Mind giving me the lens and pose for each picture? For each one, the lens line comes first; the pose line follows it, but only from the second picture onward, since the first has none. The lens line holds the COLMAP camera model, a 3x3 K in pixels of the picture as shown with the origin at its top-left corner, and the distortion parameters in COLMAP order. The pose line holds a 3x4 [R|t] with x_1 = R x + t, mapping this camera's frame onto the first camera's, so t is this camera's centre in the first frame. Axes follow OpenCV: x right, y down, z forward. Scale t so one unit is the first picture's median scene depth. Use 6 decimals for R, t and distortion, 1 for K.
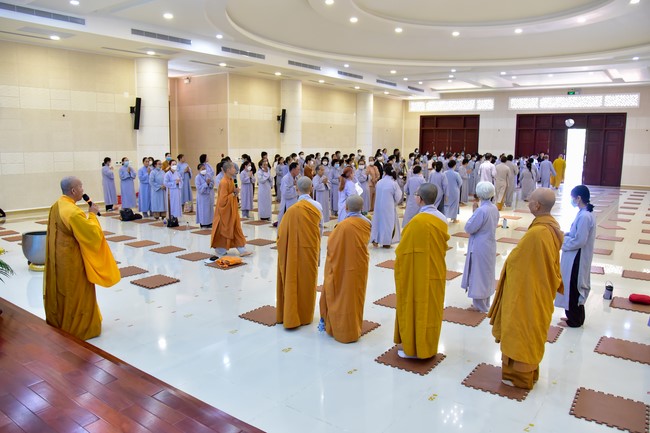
lens RADIAL K [[505.4, 0, 316.9], [0, 505.4, 212.6], [0, 0, 1]] dist [-0.089862, 0.033534]
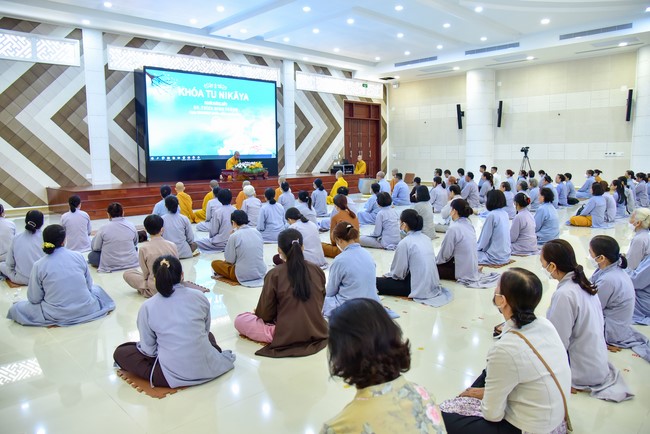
lens RADIAL K [[460.5, 0, 321.2], [0, 460.5, 216.3], [0, 0, 1]] dist [-0.096613, 0.052955]
pose [[-0.159243, 0.122765, -0.979577, 0.454460], [-0.126779, 0.981480, 0.143613, -0.019387], [0.979065, 0.147059, -0.140730, 0.380753]]
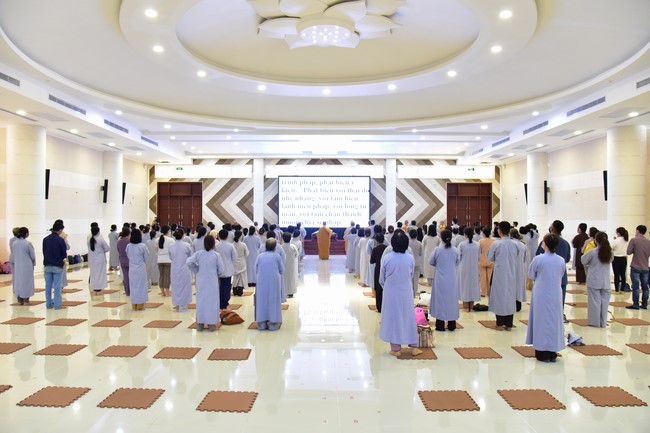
lens RADIAL K [[505.4, 0, 330.9], [0, 505.4, 216.9], [0, 0, 1]] dist [-0.089862, 0.033534]
pose [[-0.790430, -0.012564, -0.612424, 0.531451], [-0.095510, 0.990090, 0.102958, -0.129288], [0.605061, 0.139873, -0.783796, 1.040979]]
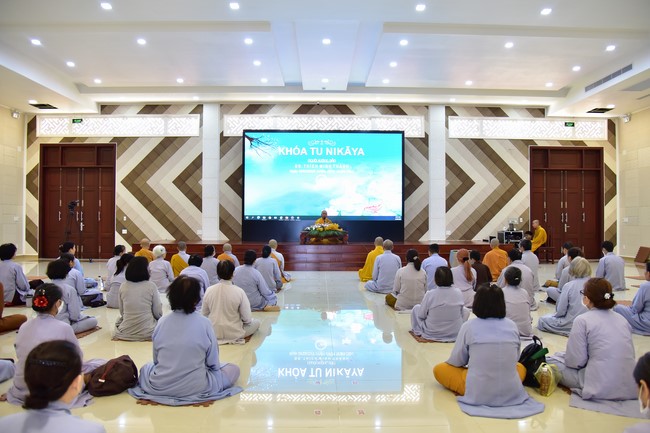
lens RADIAL K [[460.5, 0, 331.2], [0, 460.5, 217.1], [0, 0, 1]] dist [-0.096613, 0.052955]
pose [[-0.786665, -0.019407, -0.617075, 0.201468], [-0.096931, 0.990992, 0.092404, -0.047018], [0.609723, 0.132505, -0.781460, 0.607849]]
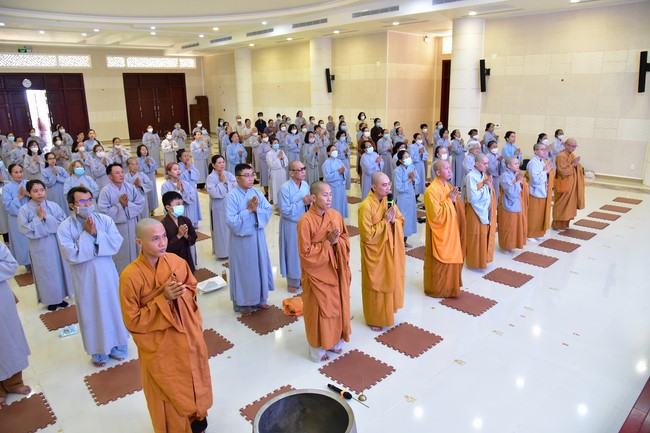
lens RADIAL K [[460.5, 0, 326.8], [0, 460.5, 219.1], [0, 0, 1]] dist [-0.096613, 0.052955]
pose [[0.179360, -0.275221, 0.944501, -0.272519], [0.153329, 0.956159, 0.249501, -0.062172], [-0.971761, 0.100069, 0.213696, 0.310001]]
